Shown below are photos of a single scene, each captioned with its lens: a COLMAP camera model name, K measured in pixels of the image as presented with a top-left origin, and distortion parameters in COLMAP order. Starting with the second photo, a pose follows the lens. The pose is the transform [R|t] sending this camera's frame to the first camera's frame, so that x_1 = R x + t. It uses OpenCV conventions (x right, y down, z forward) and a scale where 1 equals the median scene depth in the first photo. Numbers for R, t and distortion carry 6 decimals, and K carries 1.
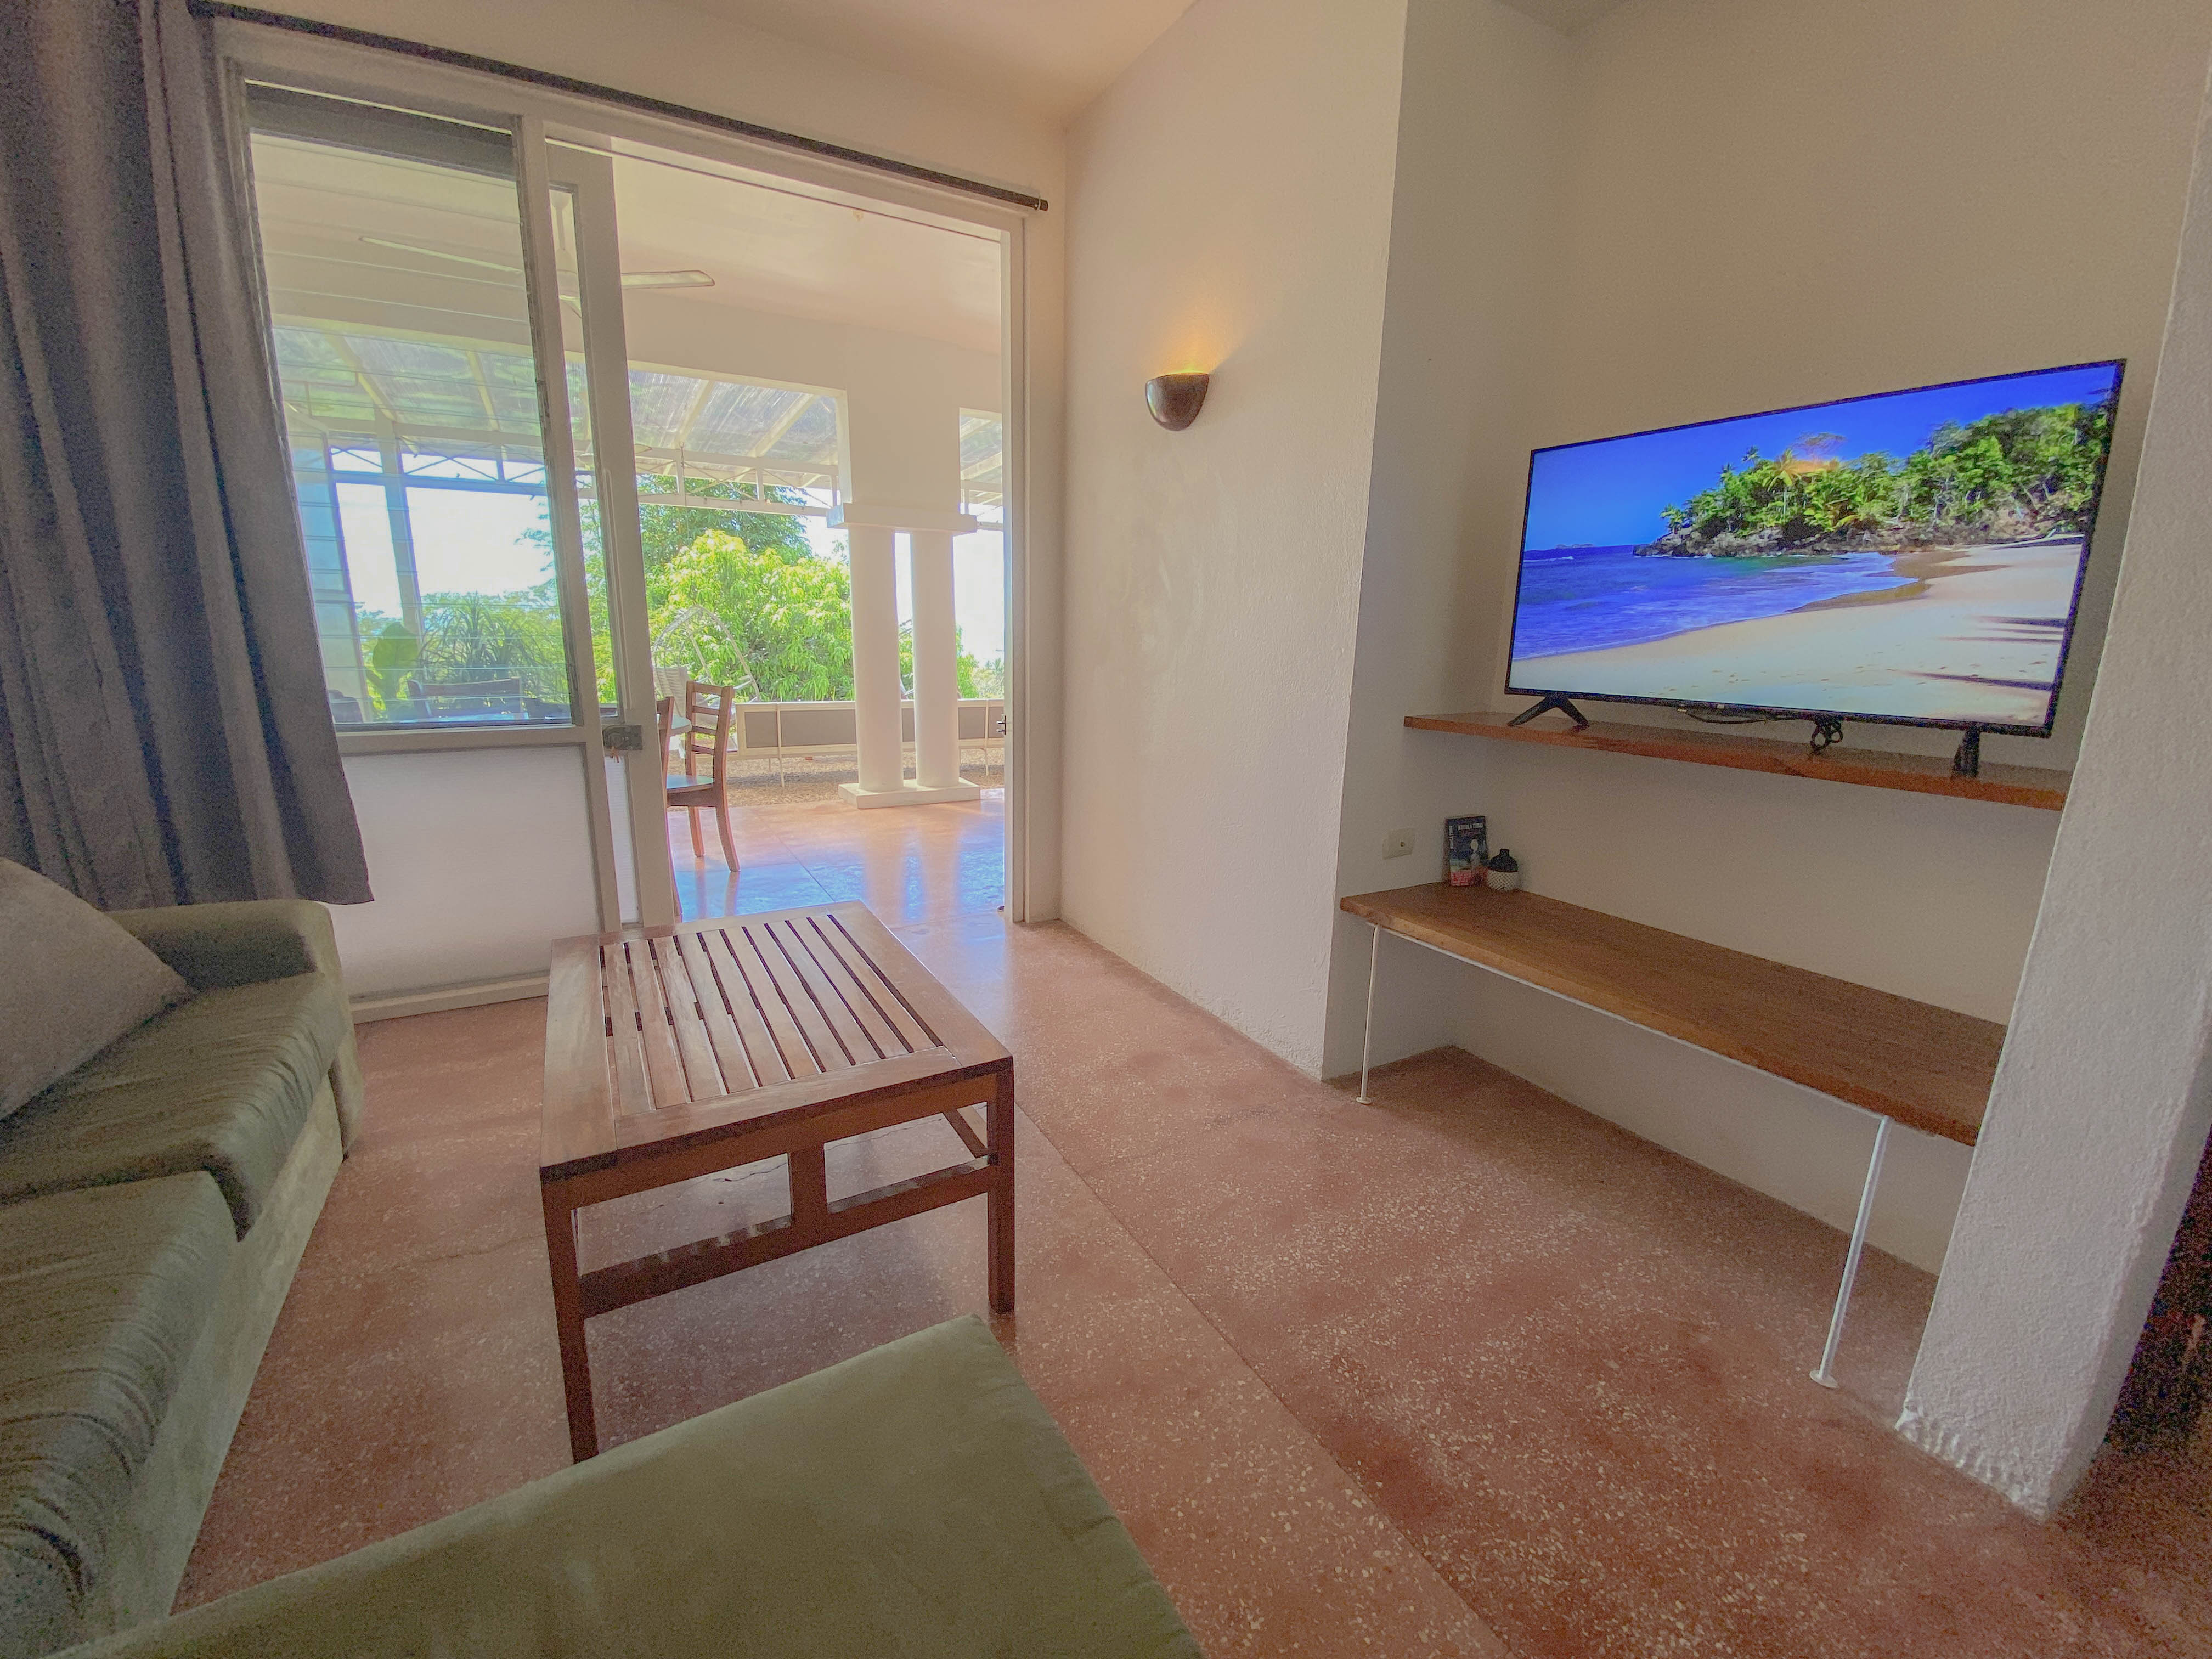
lens RADIAL K [[895.9, 0, 1098.7], [0, 895.9, 832.4], [0, 0, 1]] dist [0.017343, -0.018904]
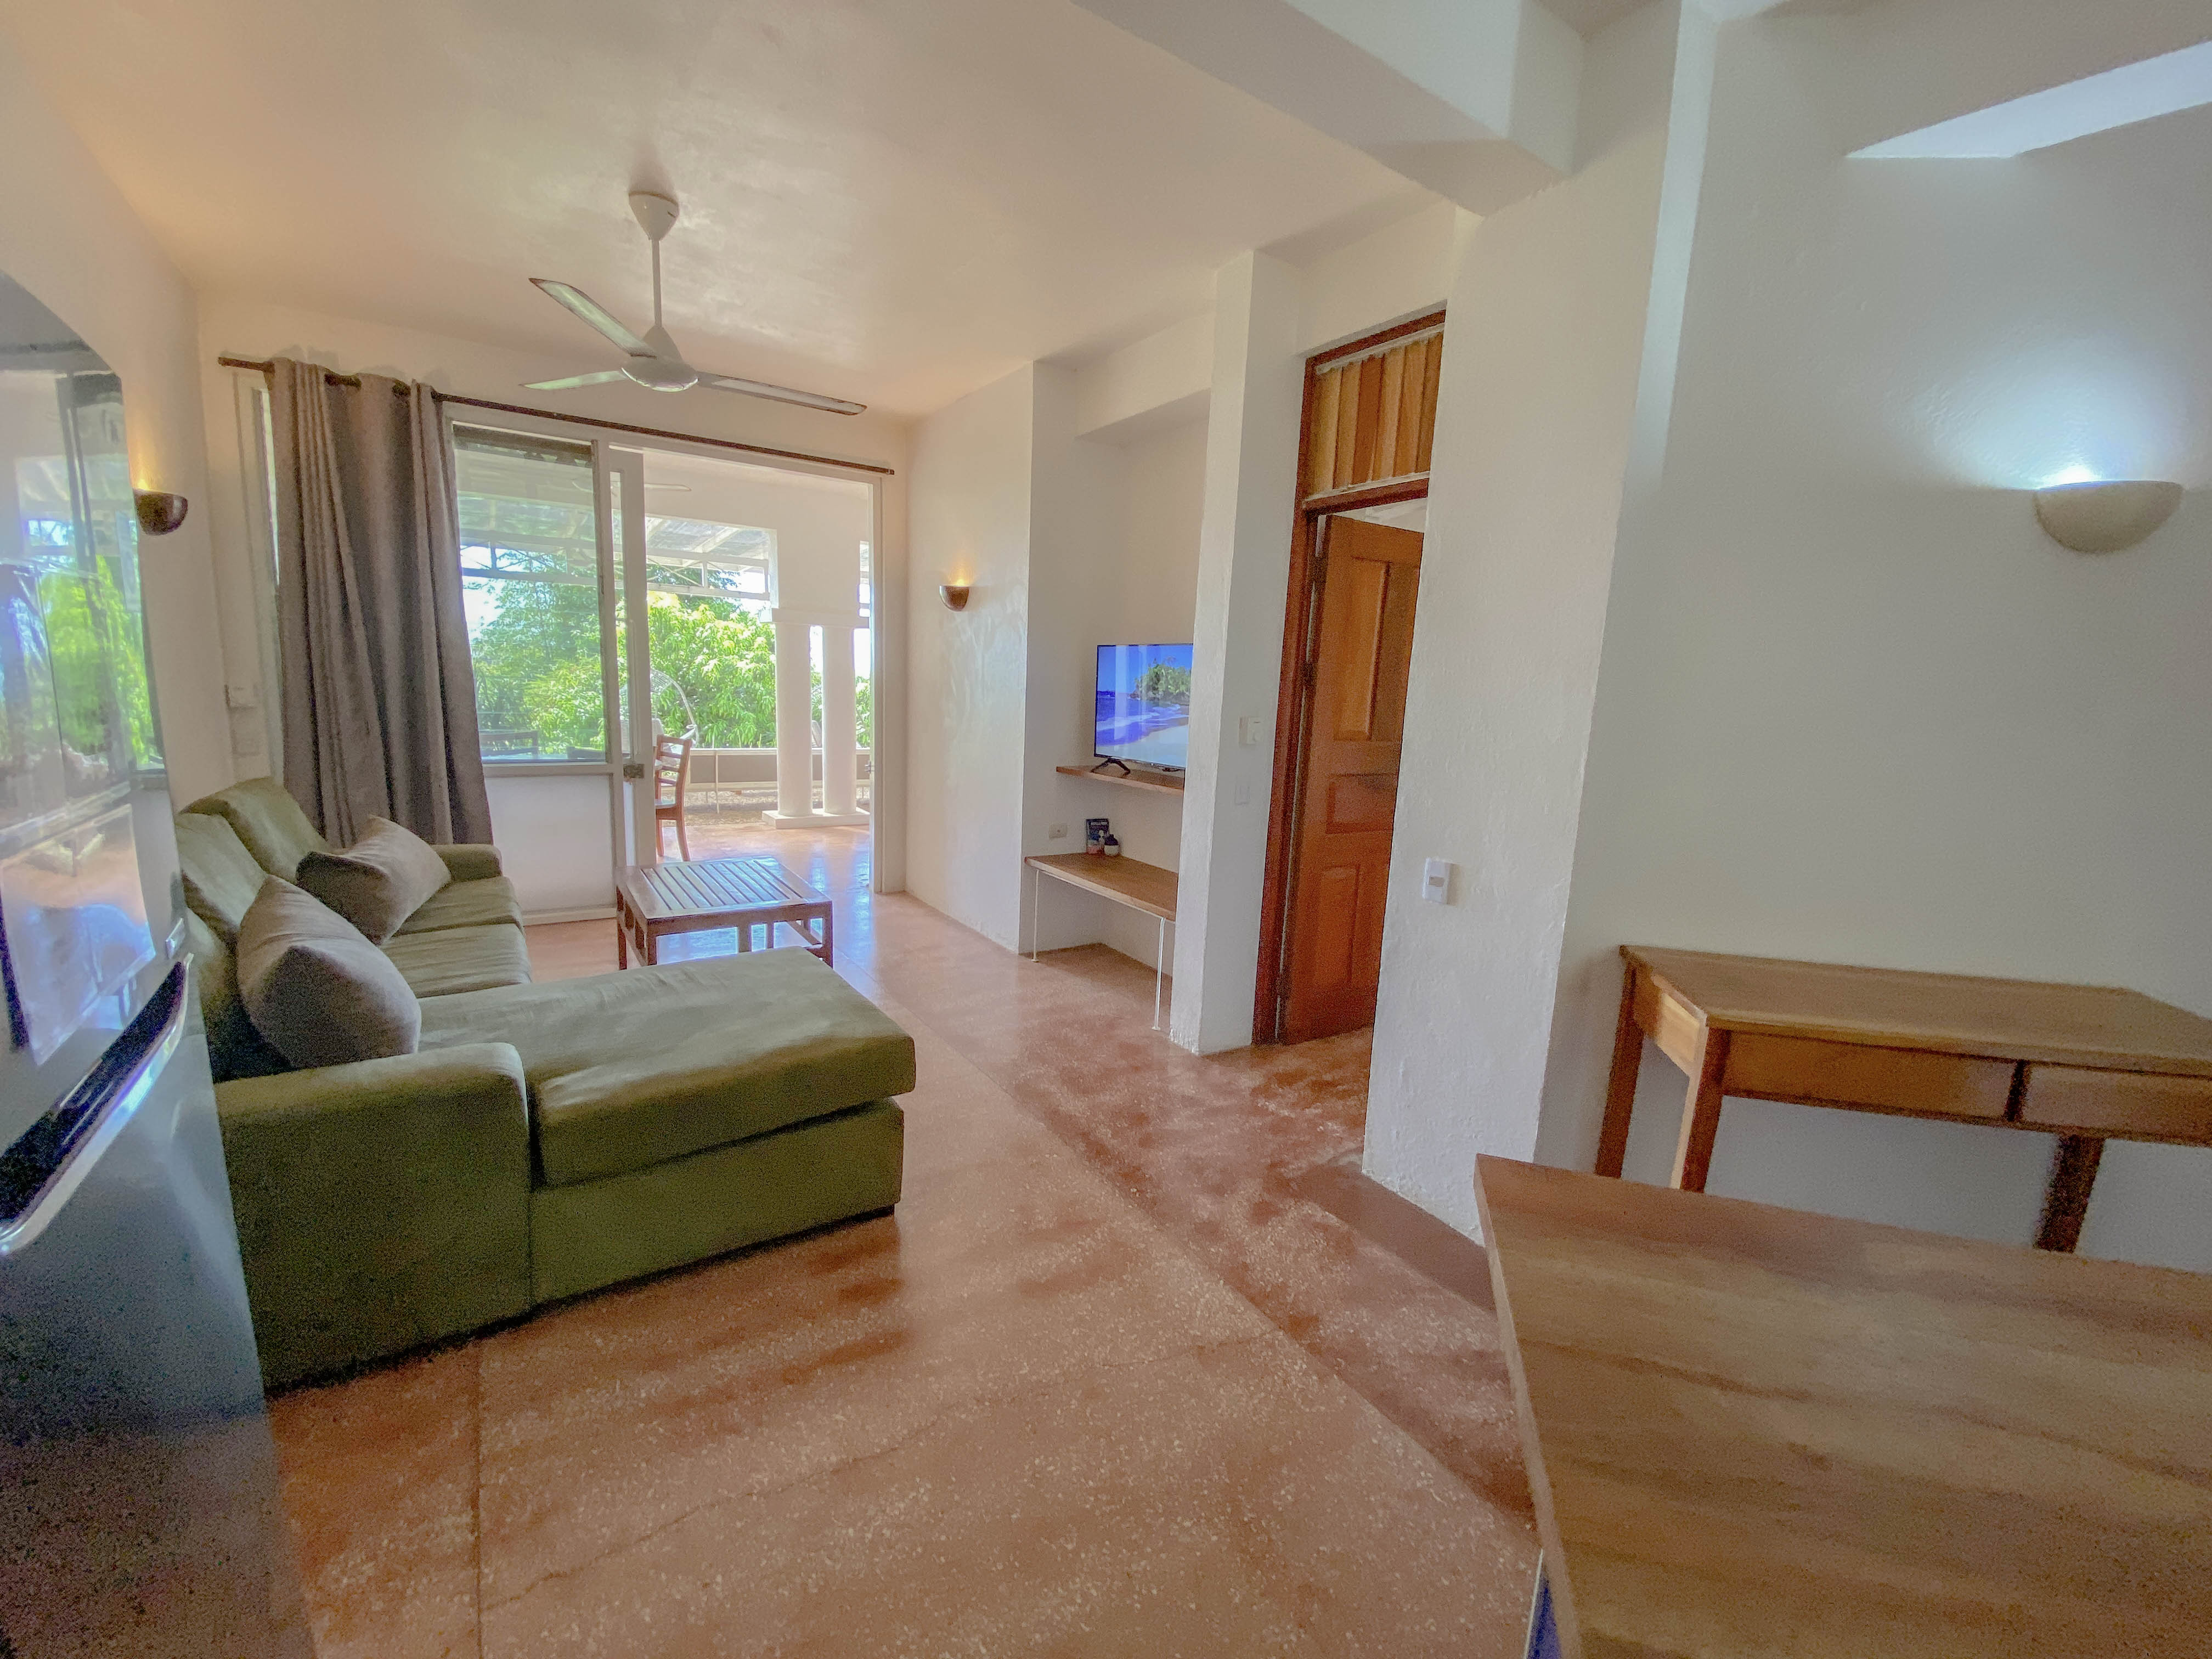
lens RADIAL K [[895.9, 0, 1098.7], [0, 895.9, 832.4], [0, 0, 1]] dist [0.017343, -0.018904]
pose [[0.997044, 0.011325, 0.075990, 0.274087], [-0.007213, 0.998506, -0.054167, 0.119516], [-0.076489, 0.053459, 0.995636, -0.931465]]
